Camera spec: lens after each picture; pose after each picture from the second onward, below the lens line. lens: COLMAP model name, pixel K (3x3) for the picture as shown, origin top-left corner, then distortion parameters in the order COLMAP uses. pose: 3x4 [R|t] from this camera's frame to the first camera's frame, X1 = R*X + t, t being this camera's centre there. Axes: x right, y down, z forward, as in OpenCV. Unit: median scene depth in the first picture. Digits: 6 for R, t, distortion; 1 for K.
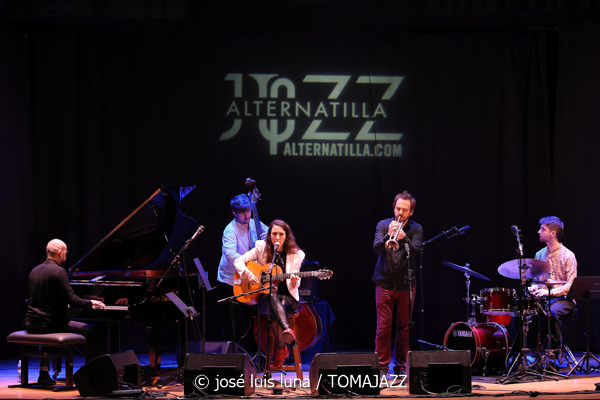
lens RADIAL K [[1819.1, 0, 299.8], [0, 1819.1, 200.0], [0, 0, 1]] dist [-0.353082, 0.000000]
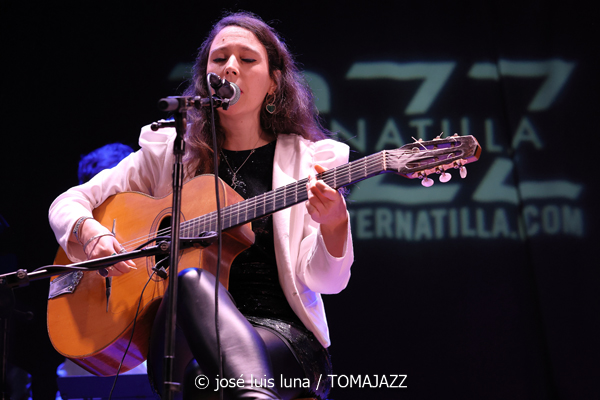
lens RADIAL K [[1441.4, 0, 300.2], [0, 1441.4, 199.9], [0, 0, 1]] dist [-0.147877, 0.000000]
pose [[0.999087, -0.026862, -0.033217, 0.001234], [0.014731, 0.946506, -0.322351, 0.075061], [0.040099, 0.321567, 0.946037, 0.678584]]
